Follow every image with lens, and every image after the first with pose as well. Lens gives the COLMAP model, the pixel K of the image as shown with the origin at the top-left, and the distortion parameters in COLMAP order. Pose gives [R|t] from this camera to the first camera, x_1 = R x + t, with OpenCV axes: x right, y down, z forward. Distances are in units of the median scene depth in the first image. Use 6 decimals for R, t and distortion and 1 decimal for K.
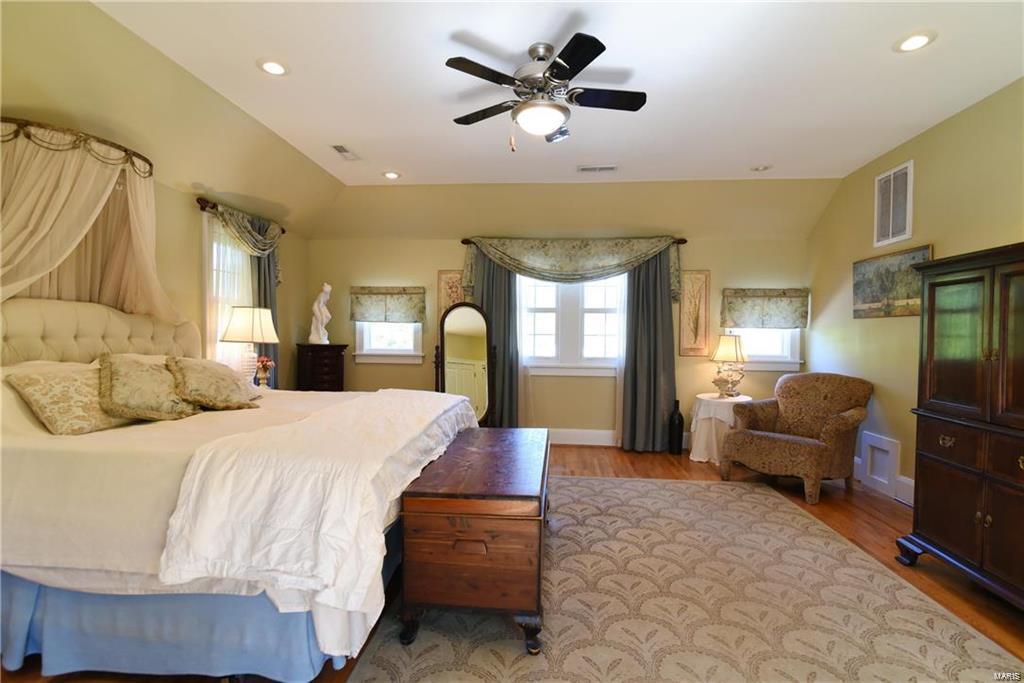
lens RADIAL K [[489.6, 0, 511.1], [0, 489.6, 343.0], [0, 0, 1]] dist [-0.014251, 0.000373]
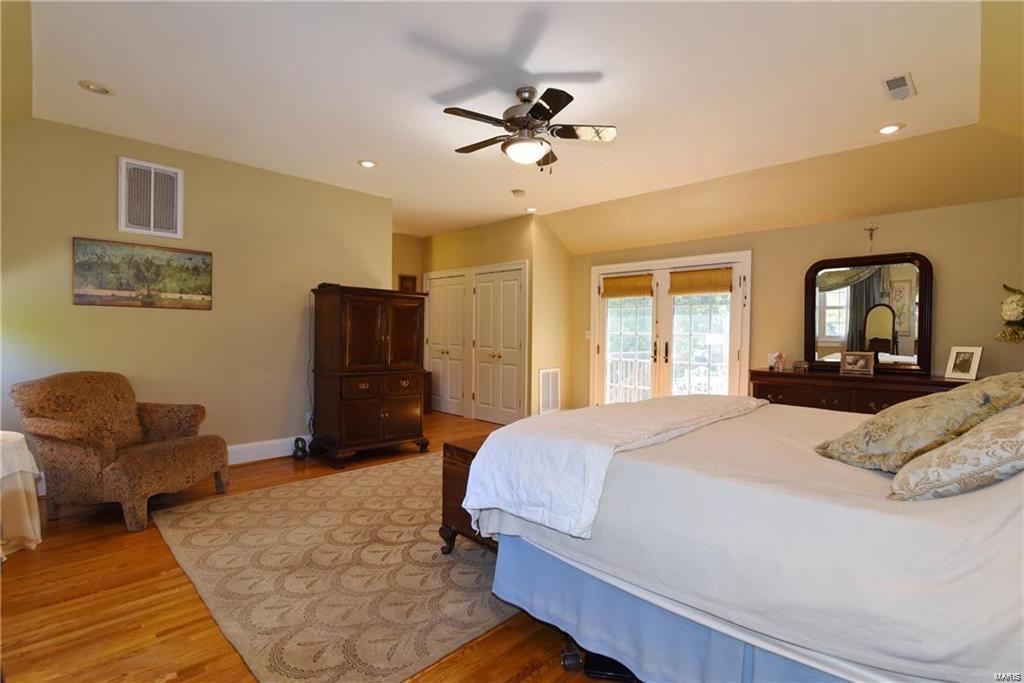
lens RADIAL K [[483.1, 0, 512.0], [0, 483.1, 341.5], [0, 0, 1]] dist [-0.012939, -0.000365]
pose [[-0.777636, -0.029585, 0.628018, -0.400305], [-0.009816, 0.999342, 0.034922, -0.022656], [-0.628638, 0.020992, -0.777415, 1.172531]]
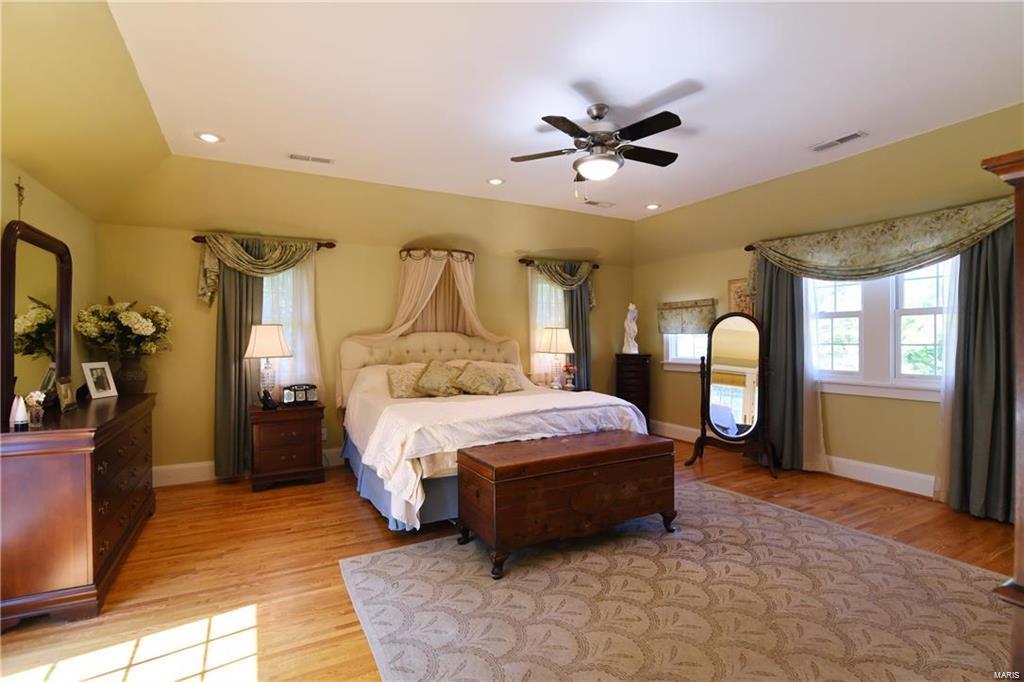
lens RADIAL K [[483.1, 0, 512.0], [0, 483.1, 341.0], [0, 0, 1]] dist [-0.012939, -0.000365]
pose [[0.555585, -0.012219, -0.831370, 0.546548], [0.000788, 0.999899, -0.014170, -0.015047], [0.831460, 0.007217, 0.555538, 0.112303]]
